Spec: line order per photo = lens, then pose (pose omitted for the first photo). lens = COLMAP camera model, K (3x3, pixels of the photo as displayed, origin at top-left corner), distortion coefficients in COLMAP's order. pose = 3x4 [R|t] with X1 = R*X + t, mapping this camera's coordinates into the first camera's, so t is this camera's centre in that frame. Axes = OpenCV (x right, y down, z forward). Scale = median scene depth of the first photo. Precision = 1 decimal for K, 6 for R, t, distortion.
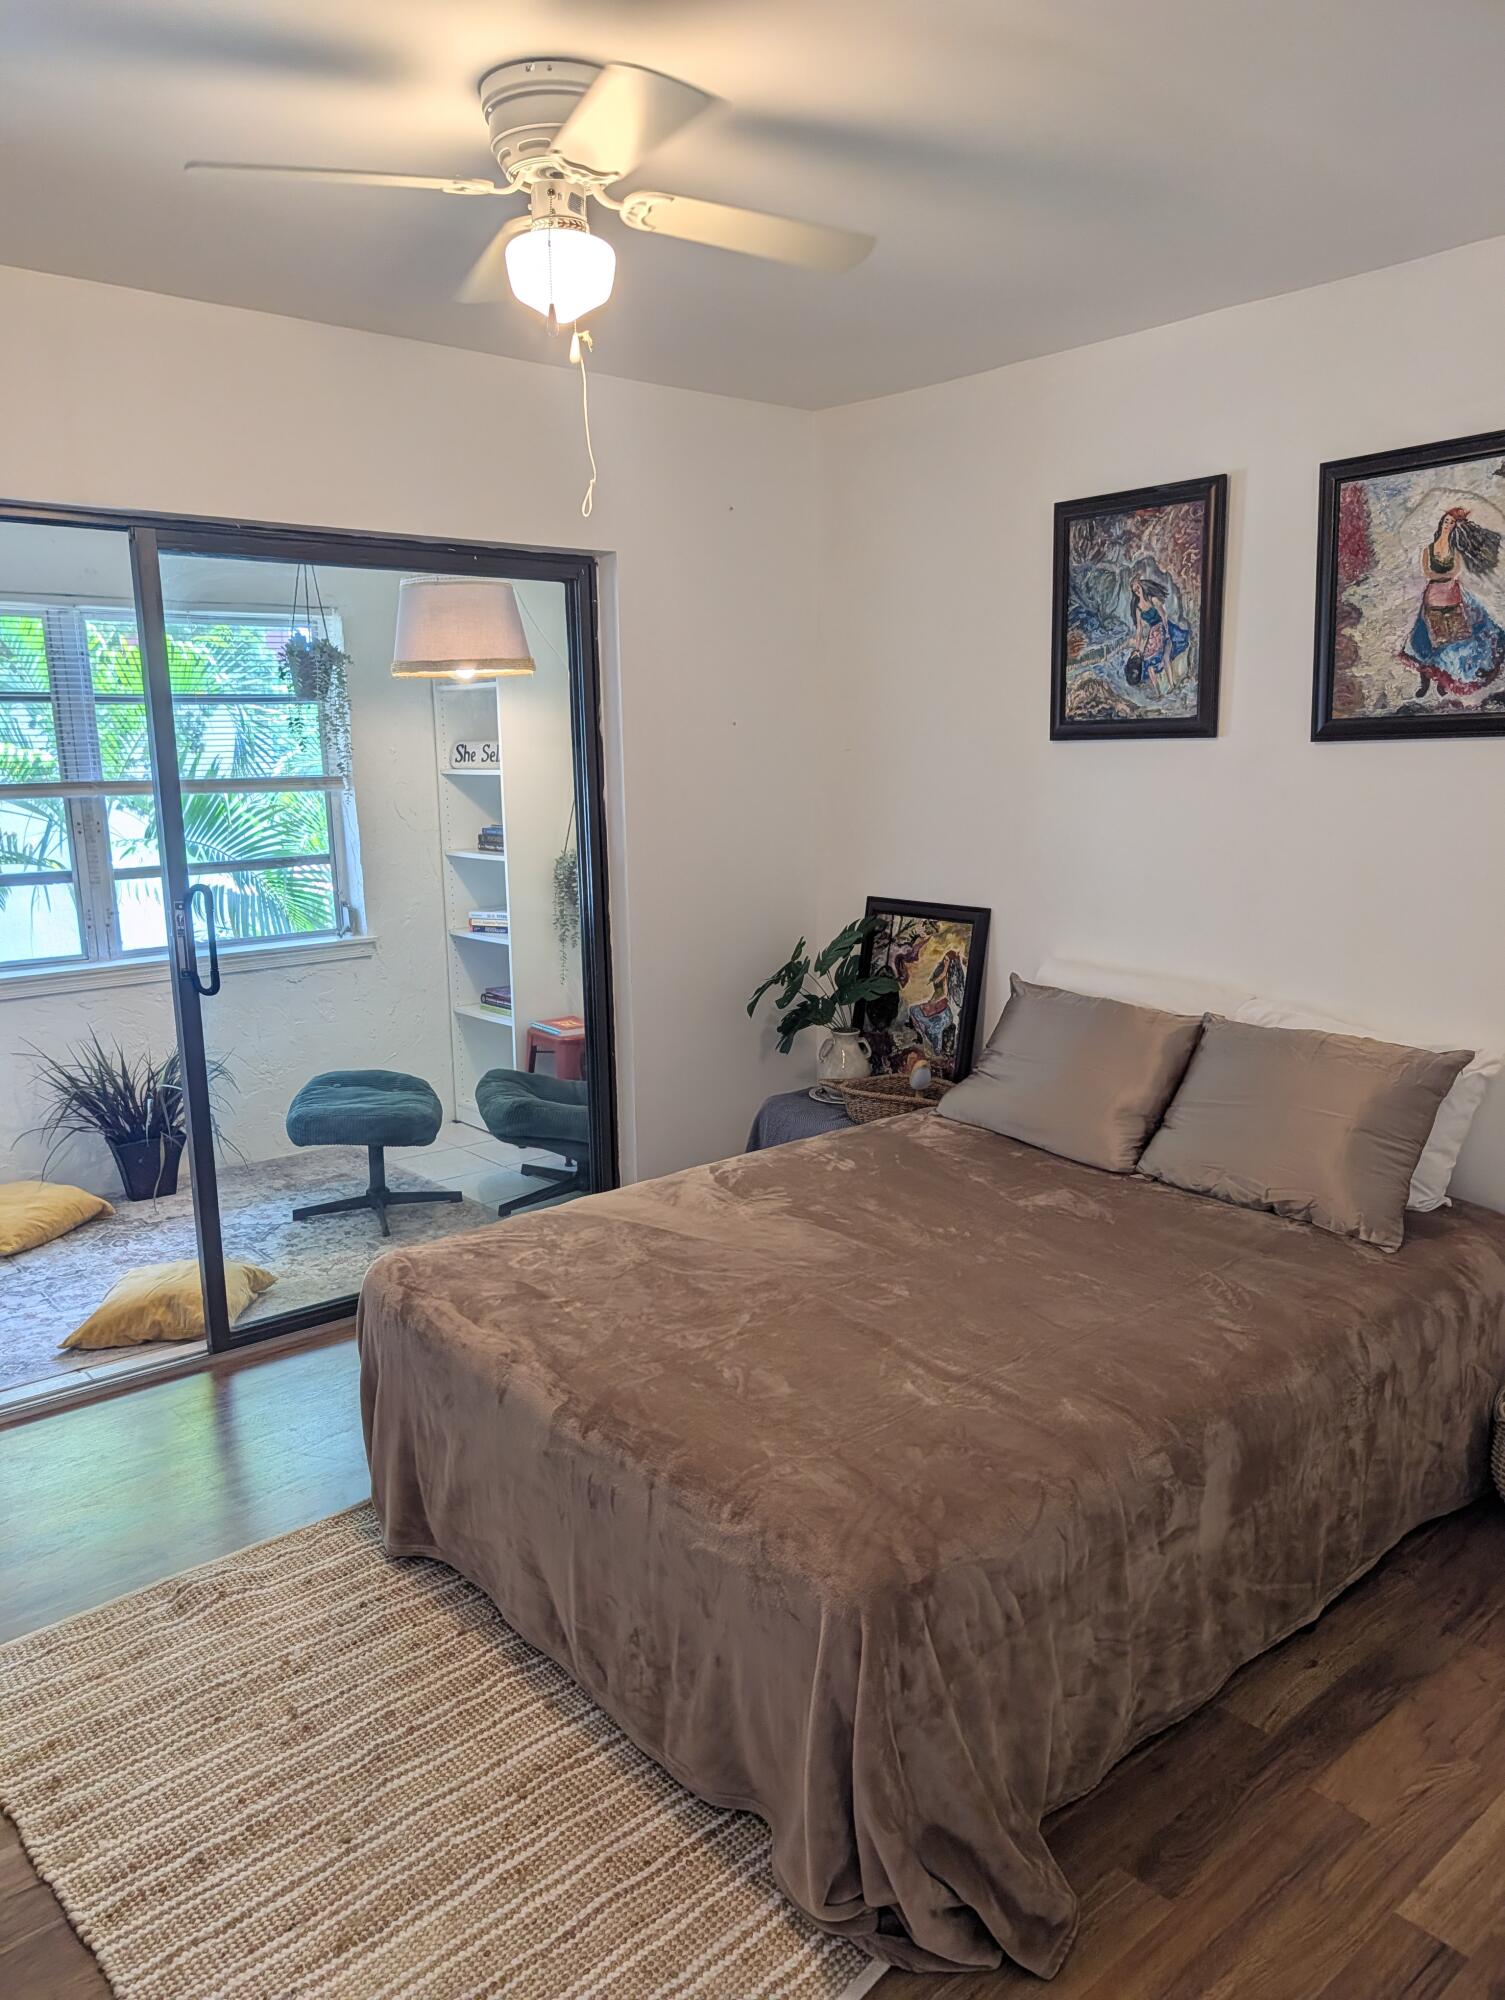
lens RADIAL K [[1438.6, 0, 760.9], [0, 1438.6, 1015.7], [0, 0, 1]] dist [0.027035, -0.029867]
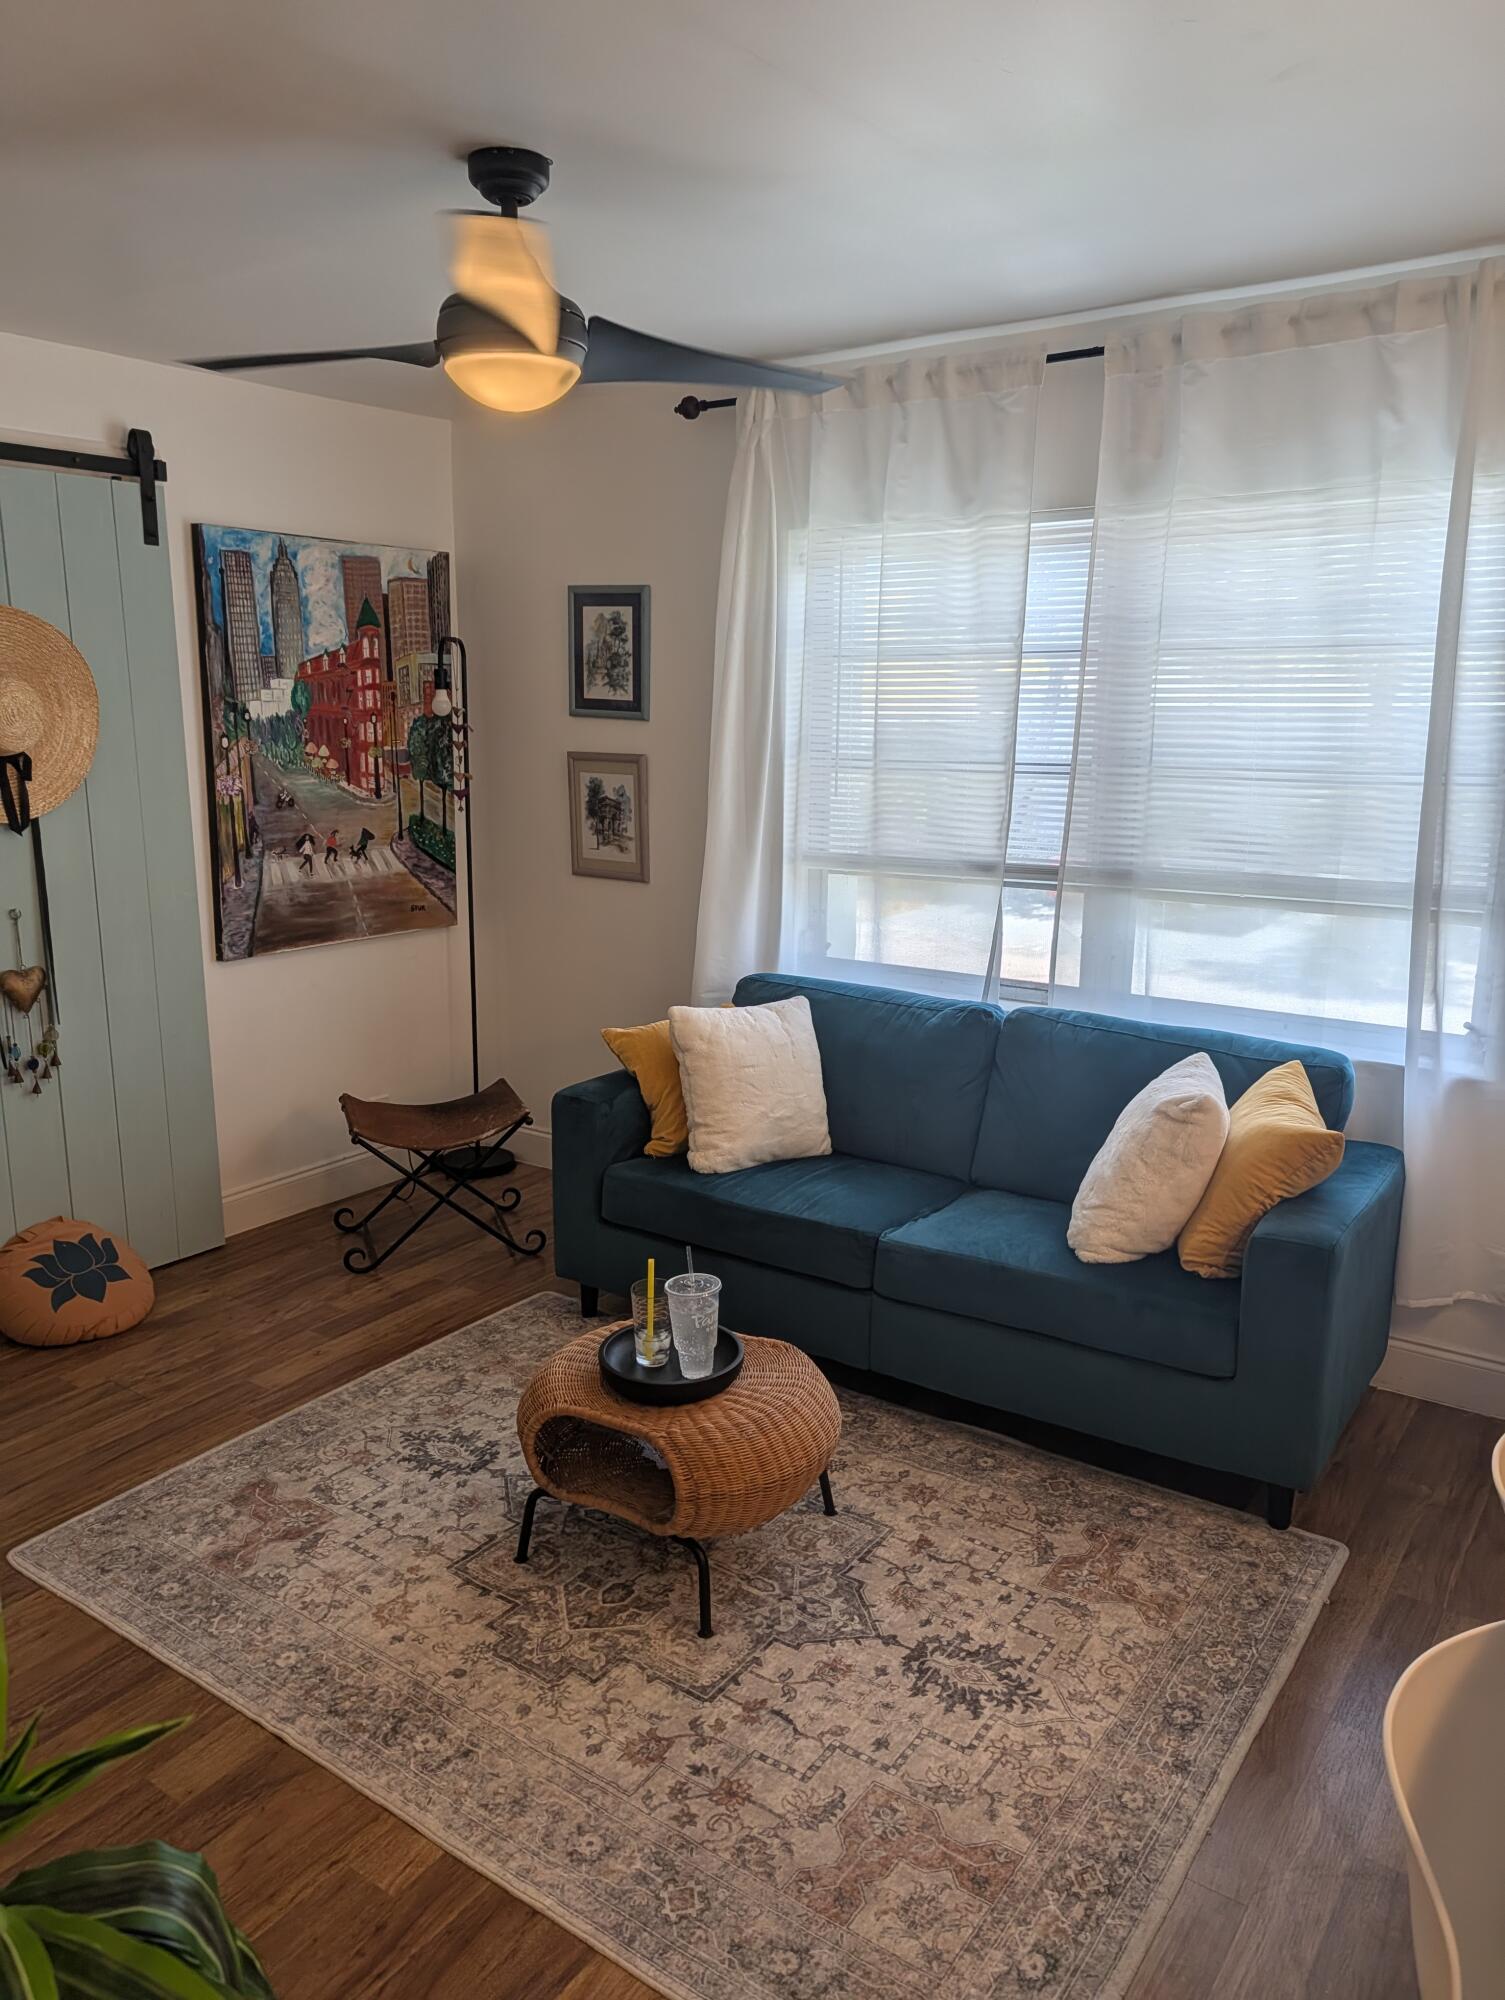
lens RADIAL K [[1438.6, 0, 728.9], [0, 1438.6, 1014.1], [0, 0, 1]] dist [0.027035, -0.029867]
pose [[-0.235486, -0.198230, 0.951447, -1.072994], [0.188695, 0.951023, 0.244845, -0.218679], [-0.953384, 0.237191, -0.186548, 1.132672]]
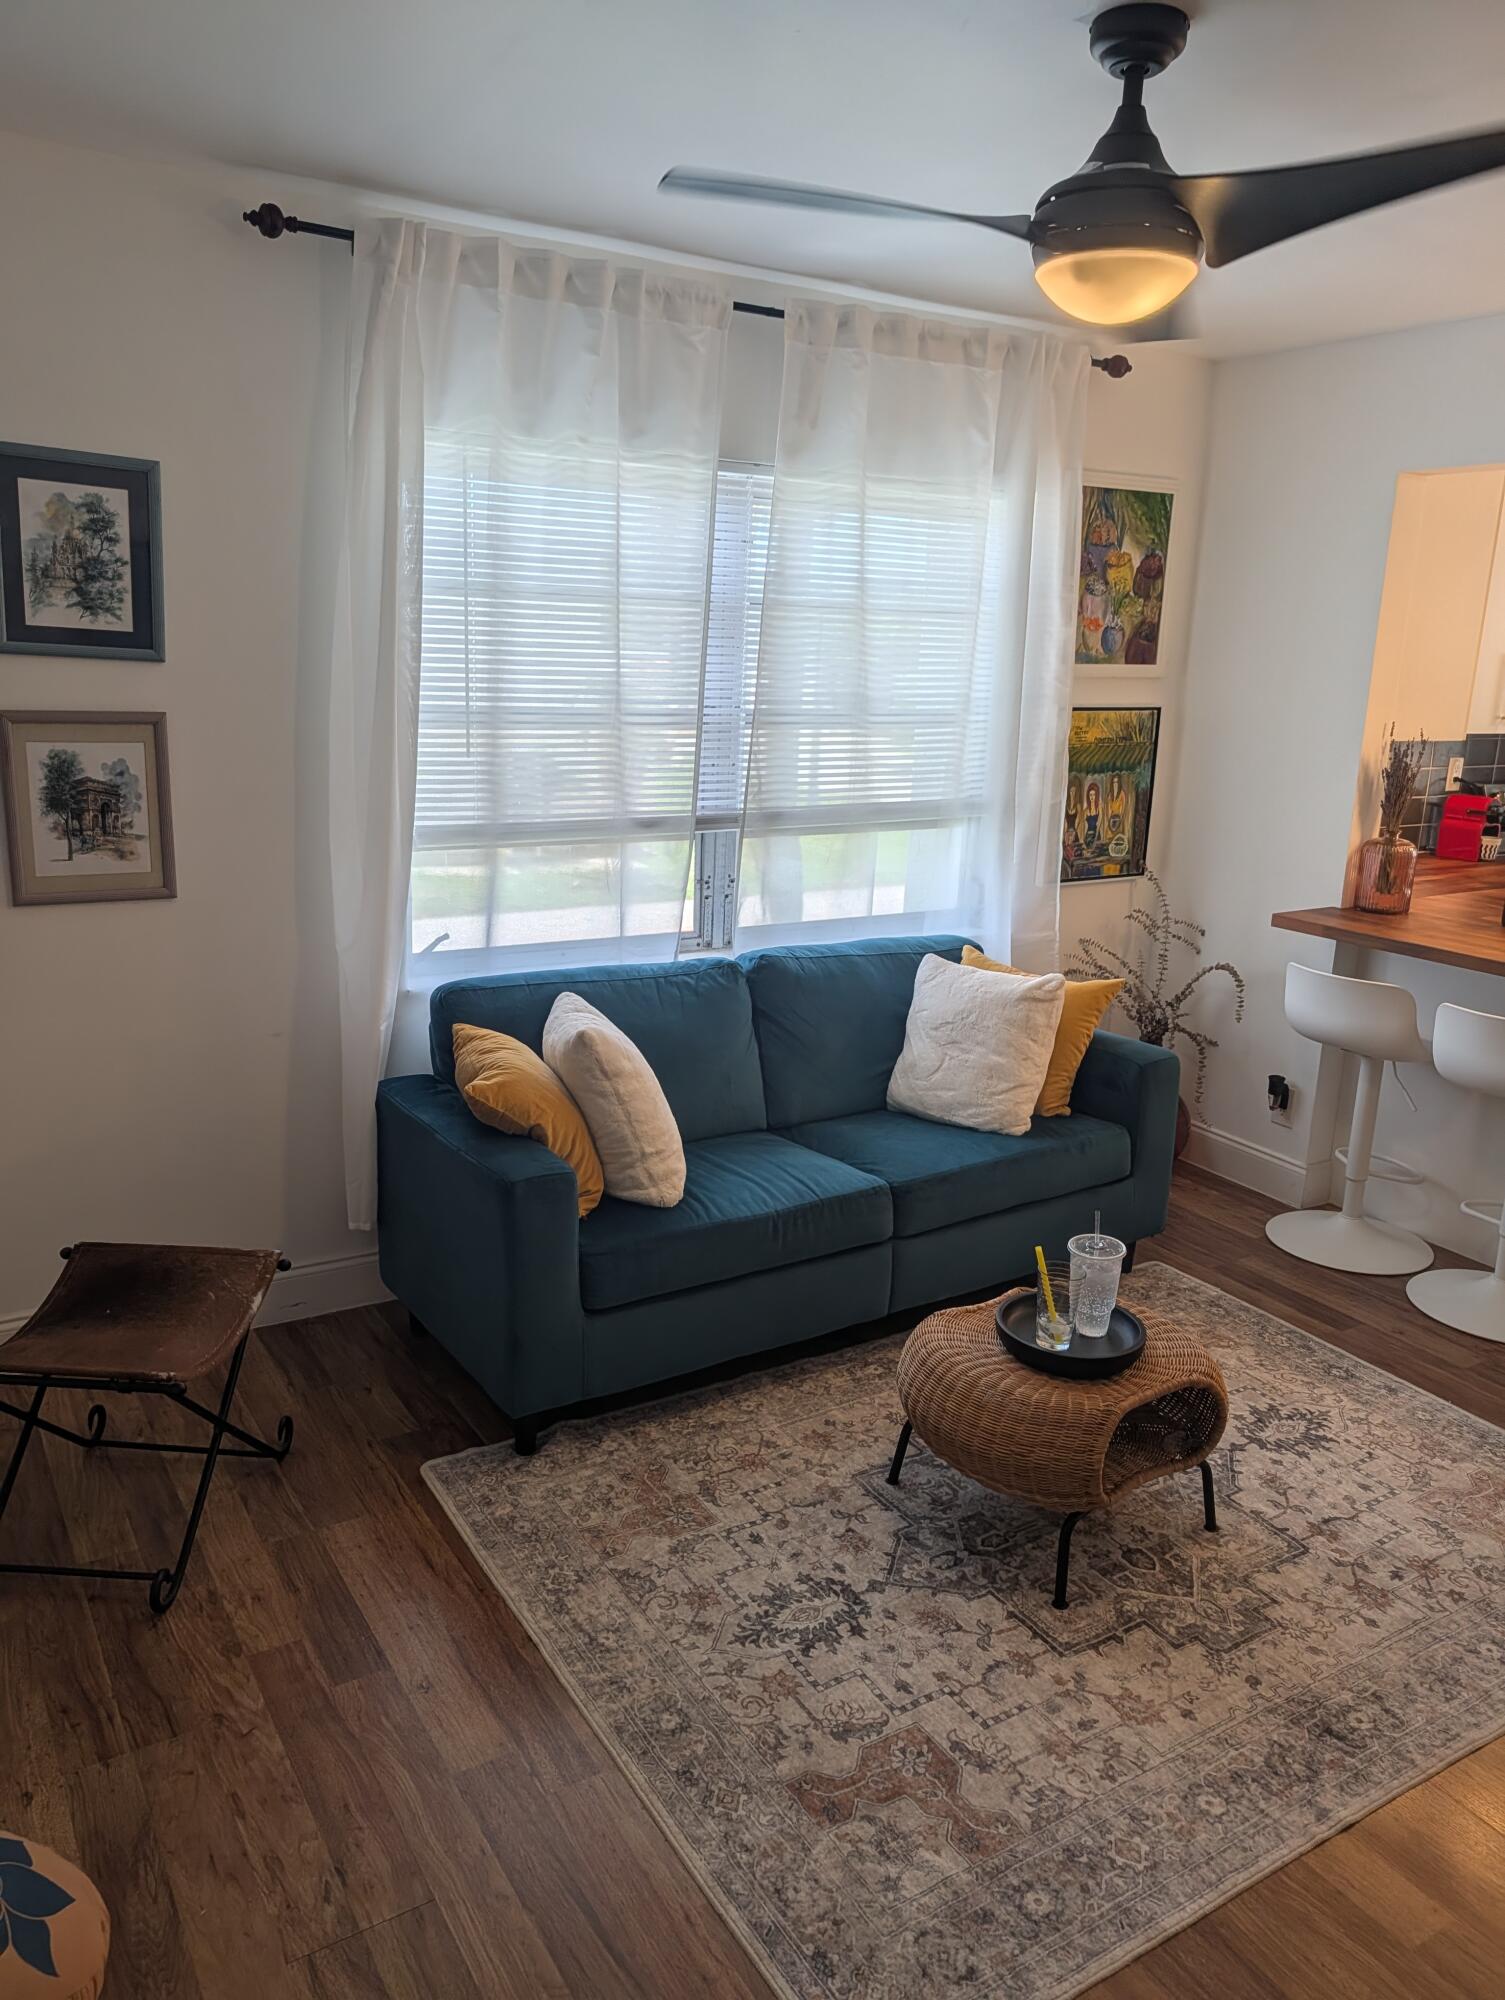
lens RADIAL K [[1438.6, 0, 740.8], [0, 1438.6, 1018.5], [0, 0, 1]] dist [0.027035, -0.029867]
pose [[-0.987884, -0.058587, 0.143710, -0.399839], [0.008724, 0.903576, 0.428340, -0.324331], [-0.154948, 0.424404, -0.892117, 1.626826]]
